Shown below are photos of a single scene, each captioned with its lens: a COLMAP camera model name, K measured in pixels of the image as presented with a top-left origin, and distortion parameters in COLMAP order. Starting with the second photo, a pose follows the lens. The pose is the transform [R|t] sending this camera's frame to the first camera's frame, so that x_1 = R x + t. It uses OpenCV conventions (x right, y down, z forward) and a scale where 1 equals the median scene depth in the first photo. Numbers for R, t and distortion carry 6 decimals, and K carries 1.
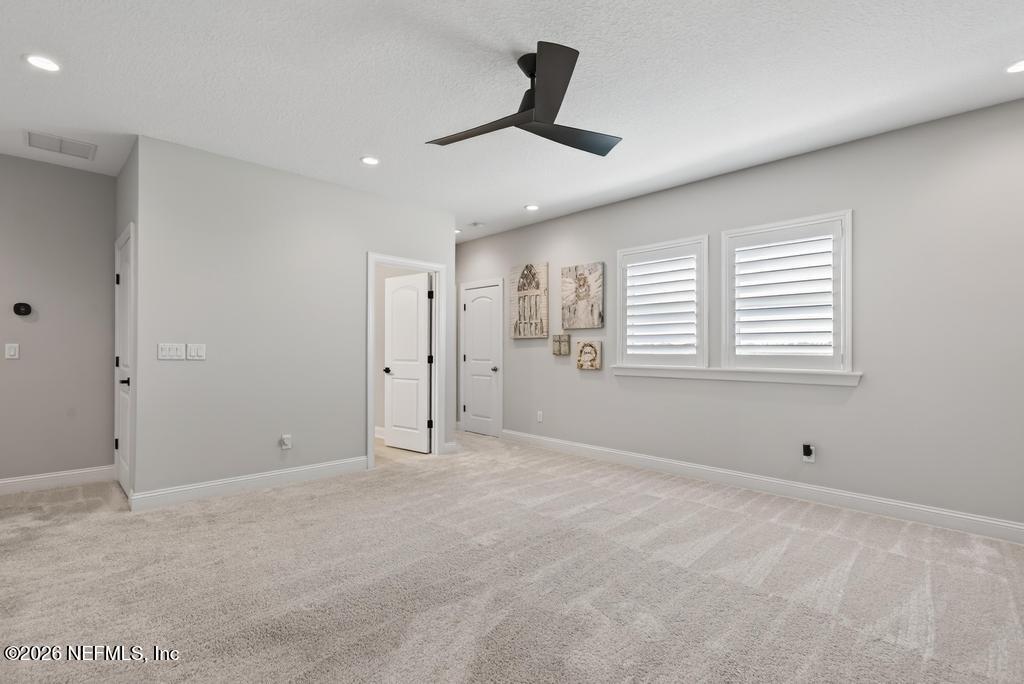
lens RADIAL K [[485.4, 0, 500.0], [0, 485.4, 345.7], [0, 0, 1]] dist [0.005800, -0.004636]
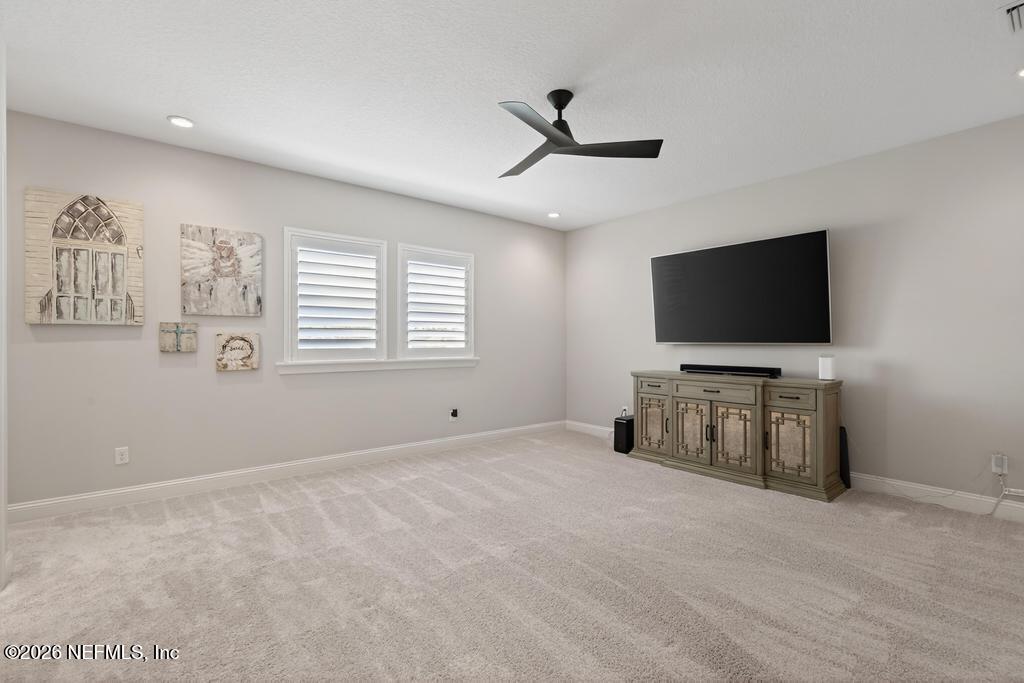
lens RADIAL K [[485.4, 0, 492.0], [0, 485.4, 340.9], [0, 0, 1]] dist [0.005800, -0.004636]
pose [[0.052402, 0.003141, 0.998621, -0.557496], [-0.006247, 0.999977, -0.002818, 0.002403], [-0.998607, -0.006090, 0.052420, 0.565885]]
